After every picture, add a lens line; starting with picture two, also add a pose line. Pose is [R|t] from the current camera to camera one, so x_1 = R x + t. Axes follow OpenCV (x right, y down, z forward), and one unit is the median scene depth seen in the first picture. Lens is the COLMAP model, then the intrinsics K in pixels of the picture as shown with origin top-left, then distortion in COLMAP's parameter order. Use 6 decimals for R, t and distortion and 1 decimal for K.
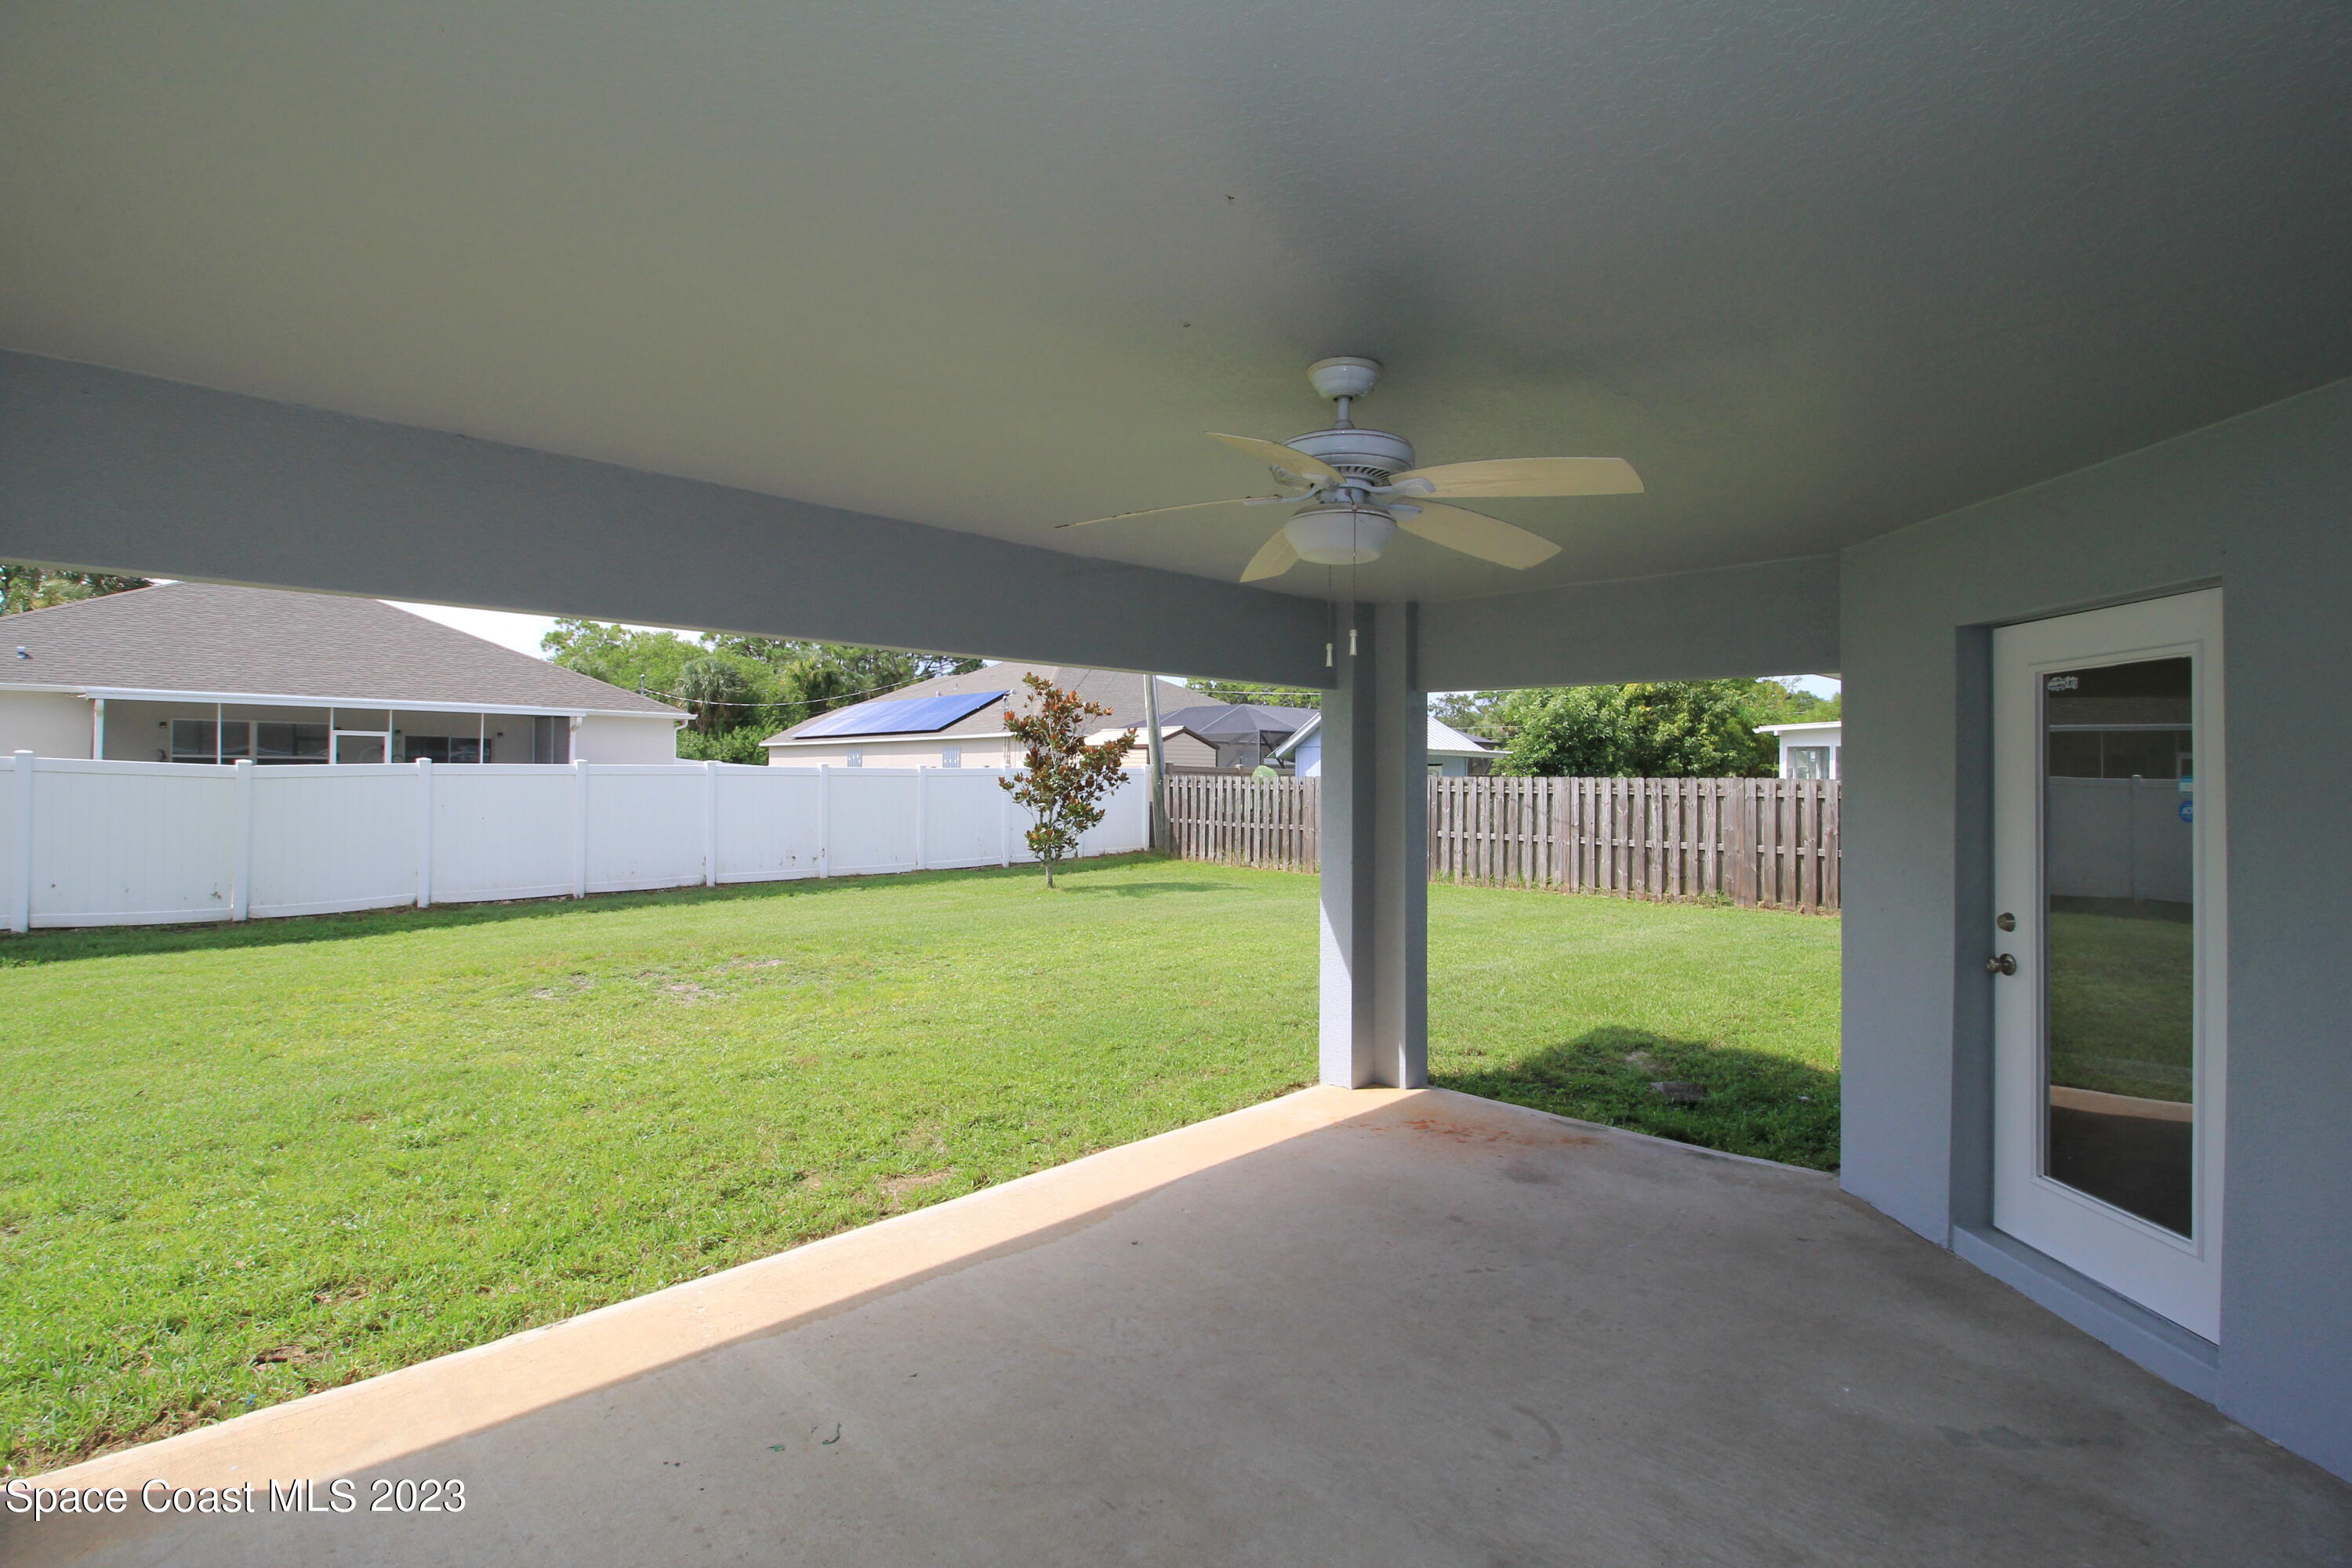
lens RADIAL K [[1084.6, 0, 1179.7], [0, 1084.6, 782.9], [0, 0, 1]] dist [-0.006622, -0.007817]
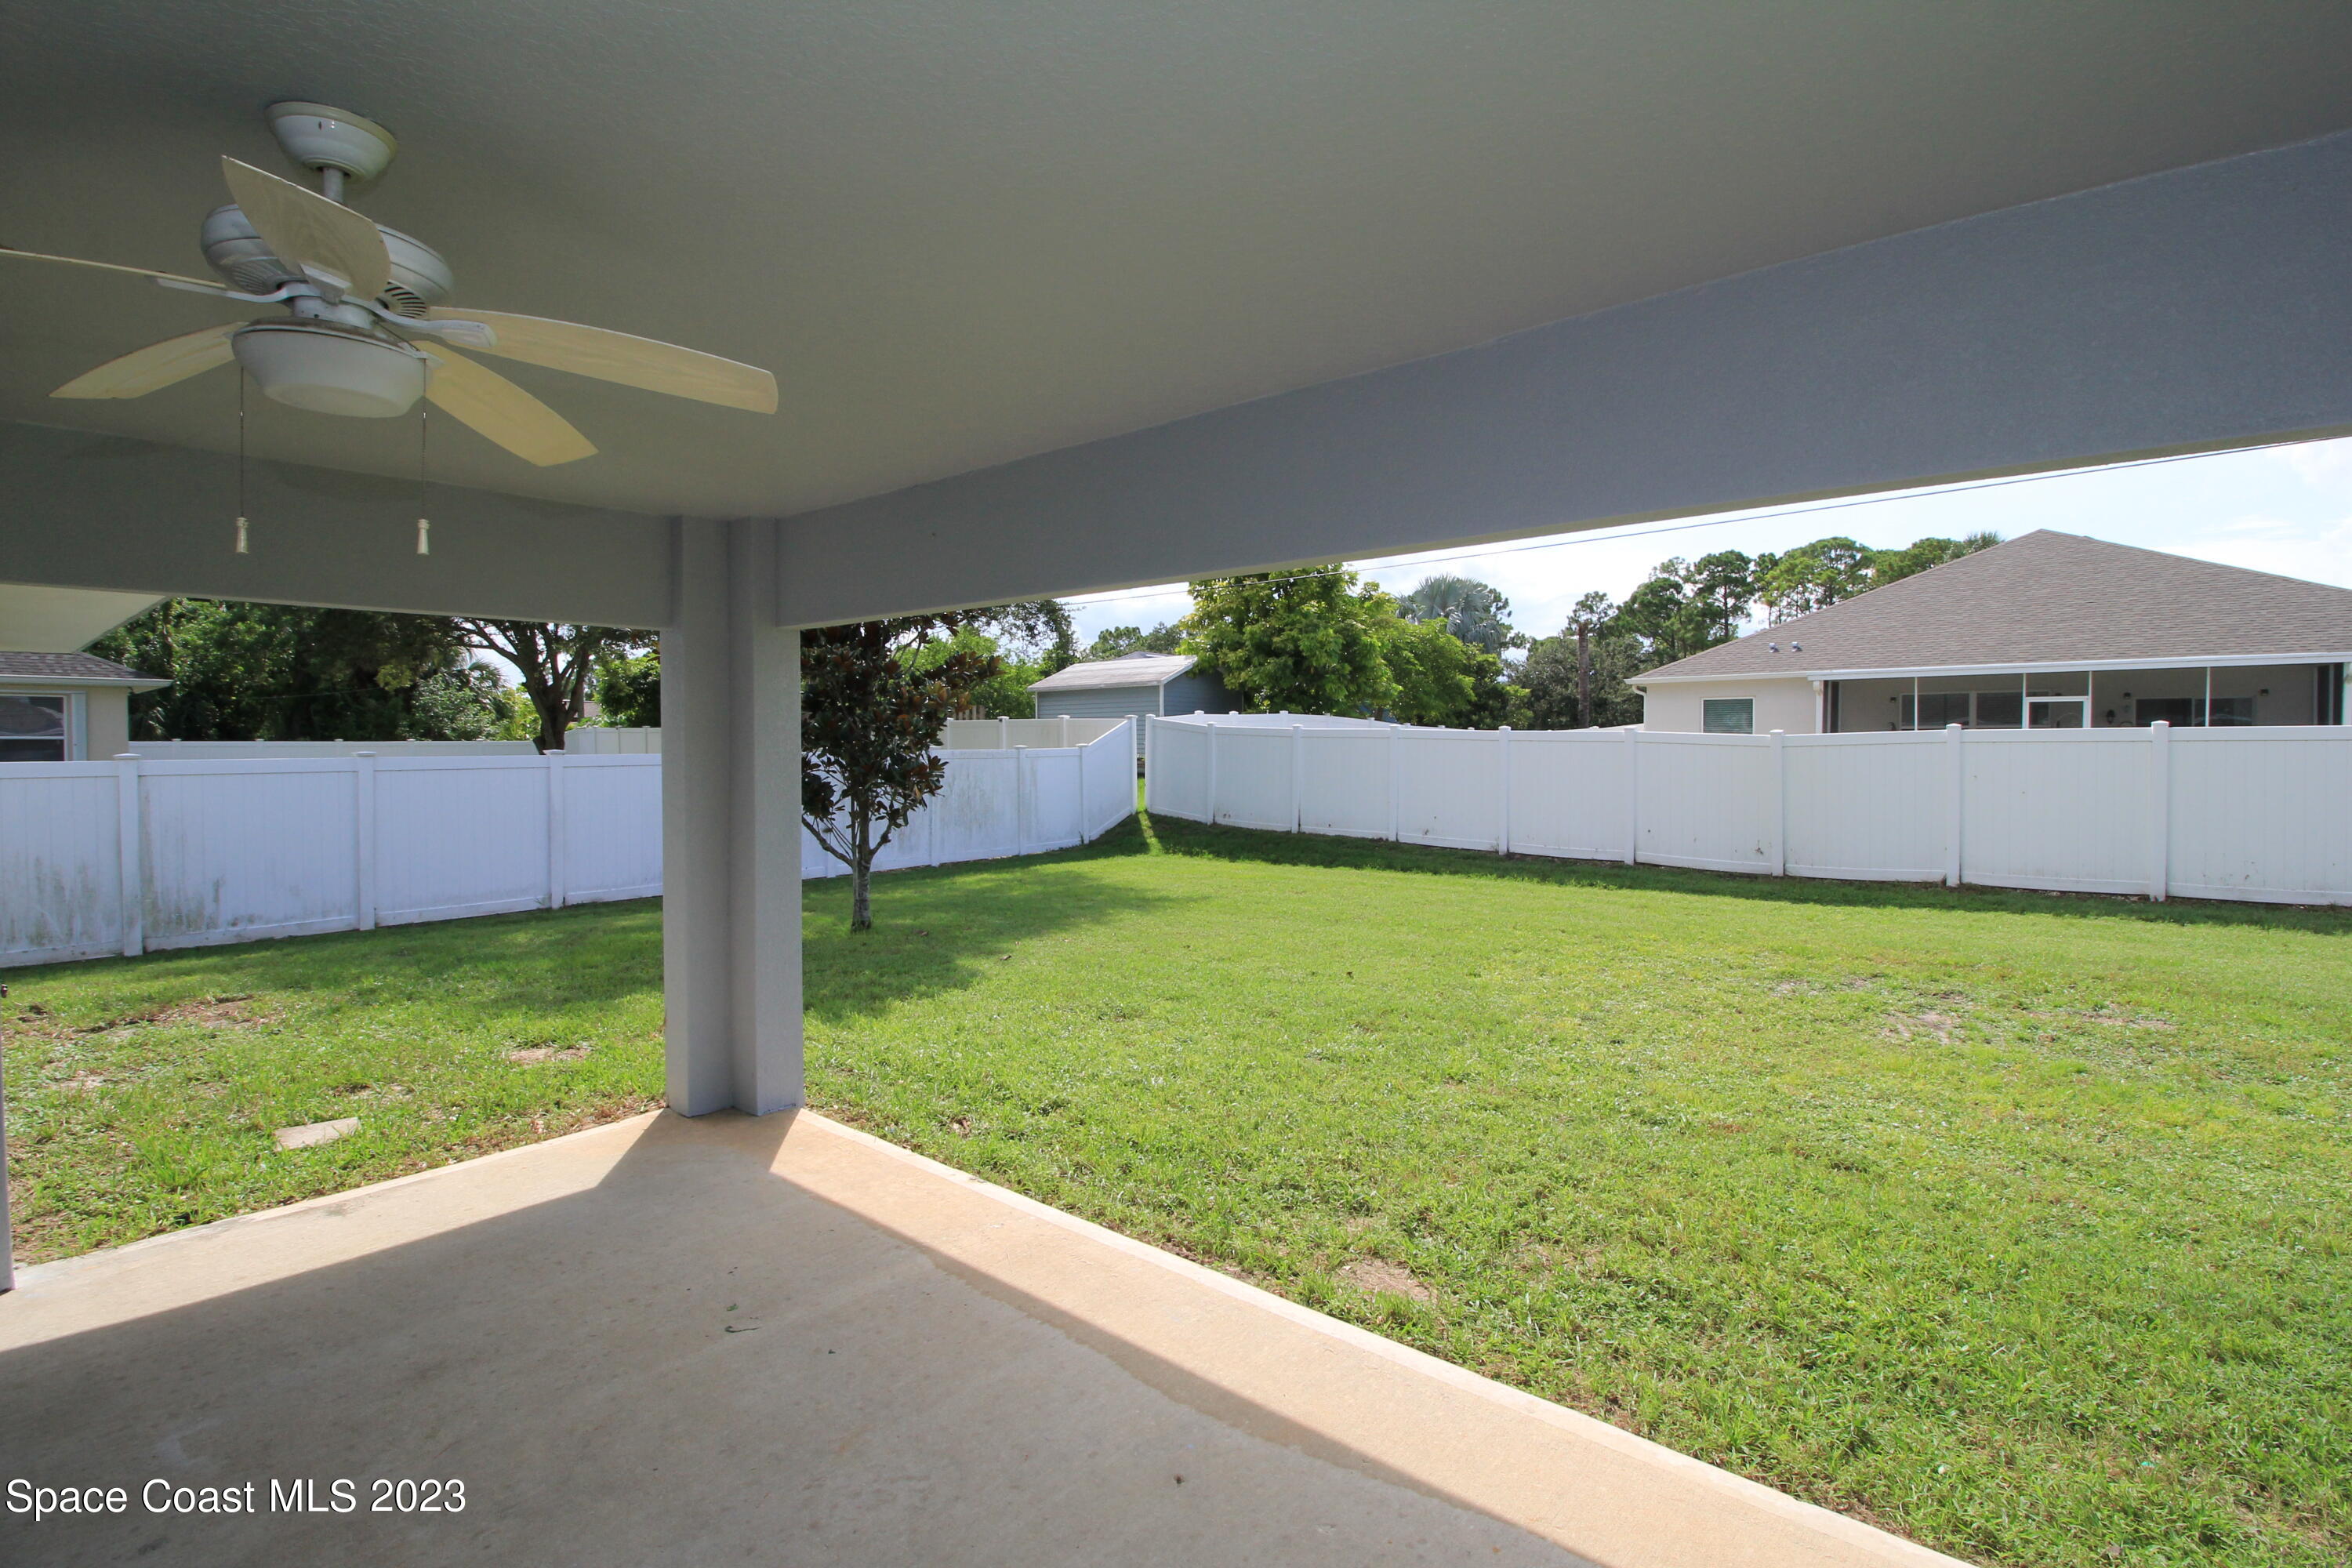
lens RADIAL K [[1084.6, 0, 1174.7], [0, 1084.6, 766.2], [0, 0, 1]] dist [-0.006622, -0.007817]
pose [[0.086415, 0.013421, -0.996169, 0.164343], [-0.001483, 0.999910, 0.013343, 0.001635], [0.996258, 0.000324, 0.086428, 0.270890]]
